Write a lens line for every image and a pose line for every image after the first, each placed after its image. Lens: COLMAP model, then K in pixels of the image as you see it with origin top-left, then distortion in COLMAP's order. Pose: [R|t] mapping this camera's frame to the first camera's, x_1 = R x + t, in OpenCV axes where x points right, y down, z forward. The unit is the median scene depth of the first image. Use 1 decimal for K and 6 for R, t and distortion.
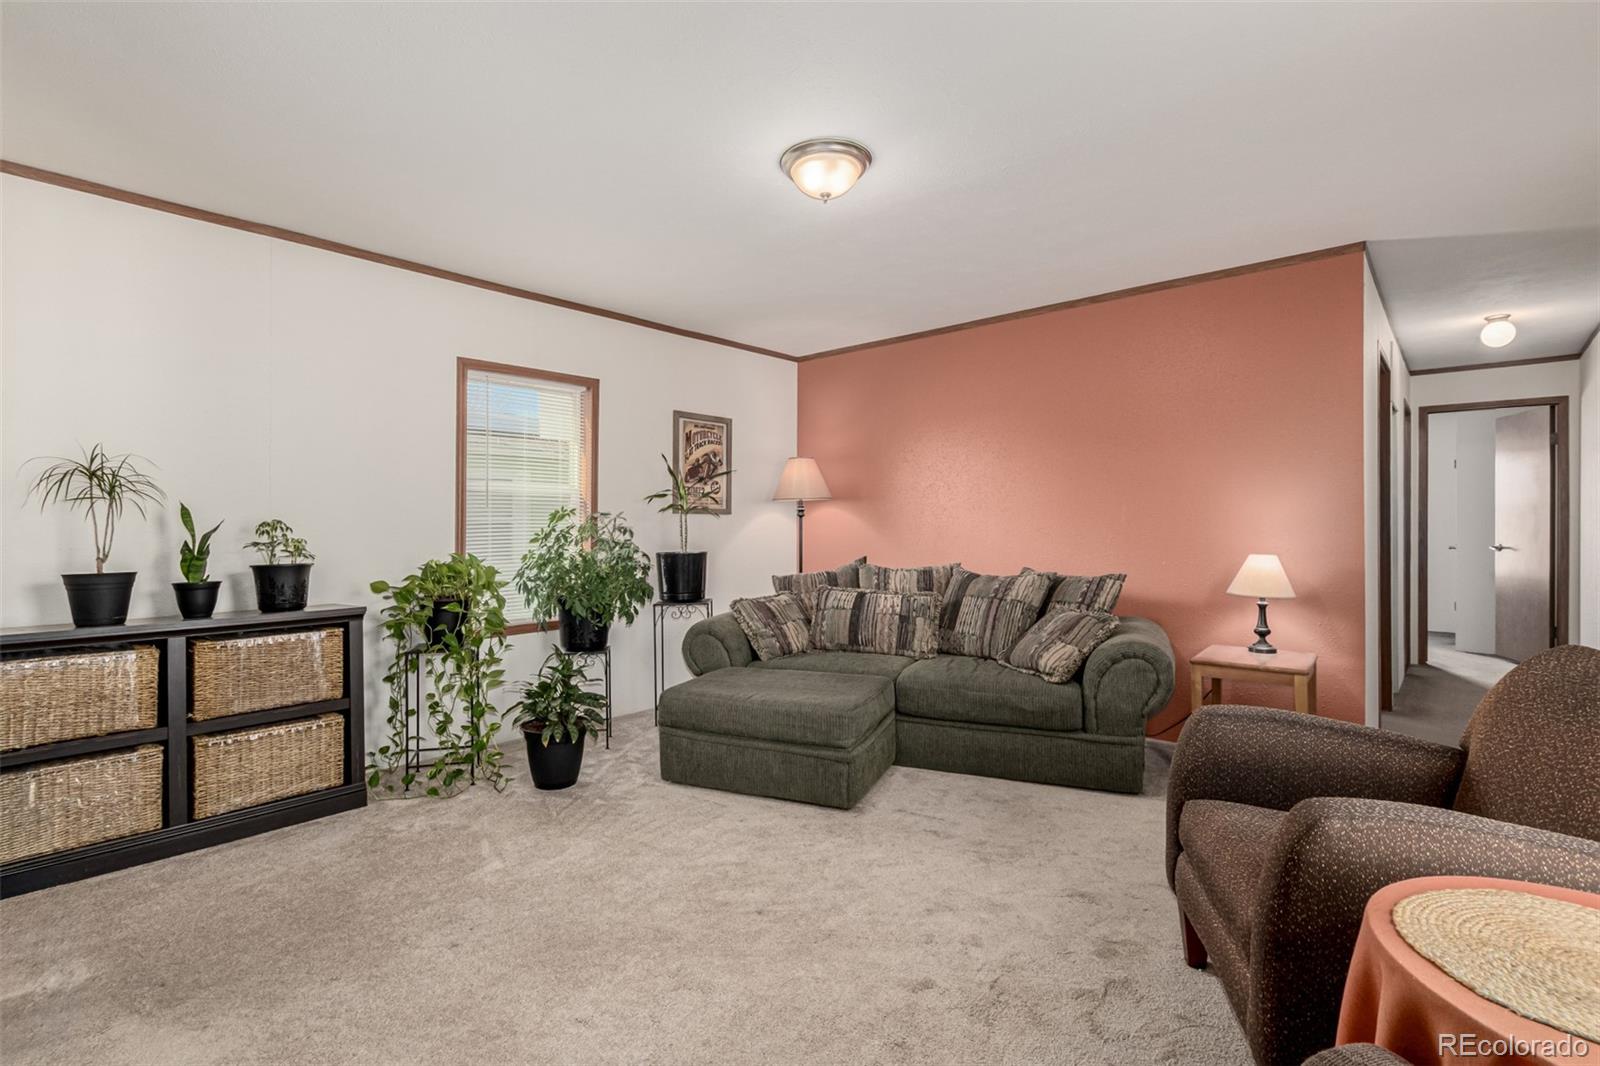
lens RADIAL K [[719.0, 0, 754.6], [0, 719.0, 519.8], [0, 0, 1]] dist [0.001556, -0.000692]
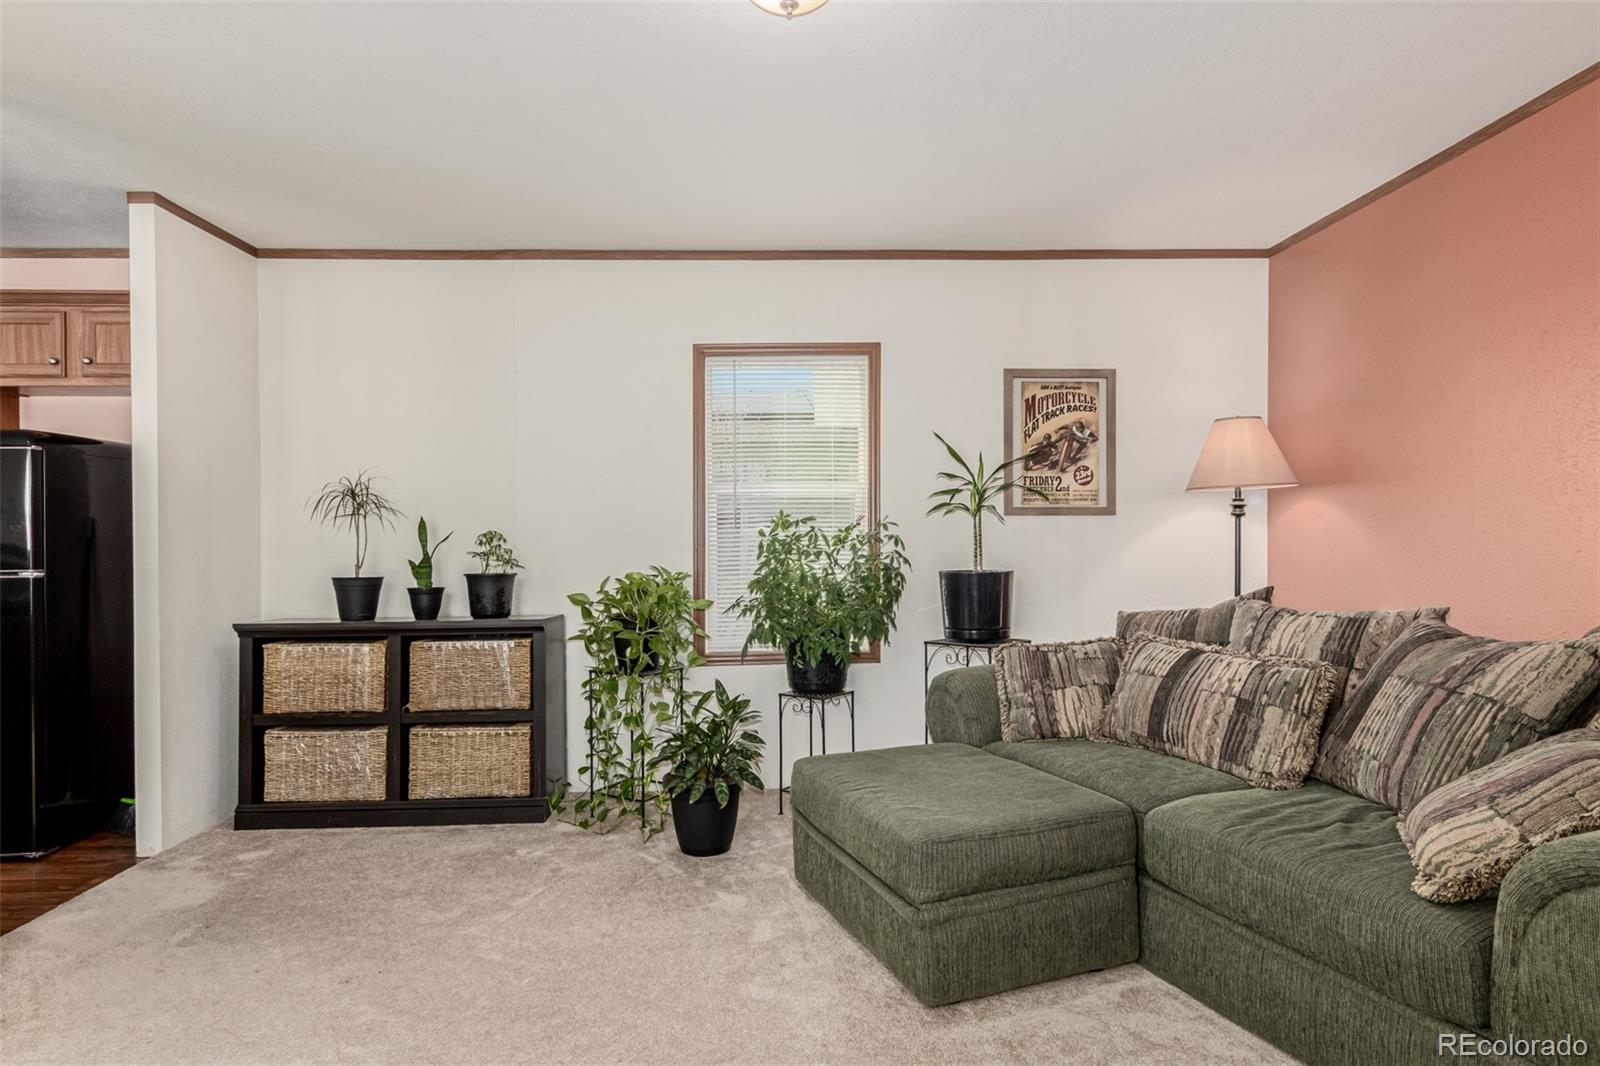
lens RADIAL K [[872.0, 0, 799.5], [0, 872.0, 534.0], [0, 0, 1]] dist [0.006973, -0.002300]
pose [[0.725785, -0.003738, -0.687911, 0.498815], [0.012652, 0.999889, 0.007915, 0.000214], [0.687805, -0.014448, 0.725752, 0.360674]]
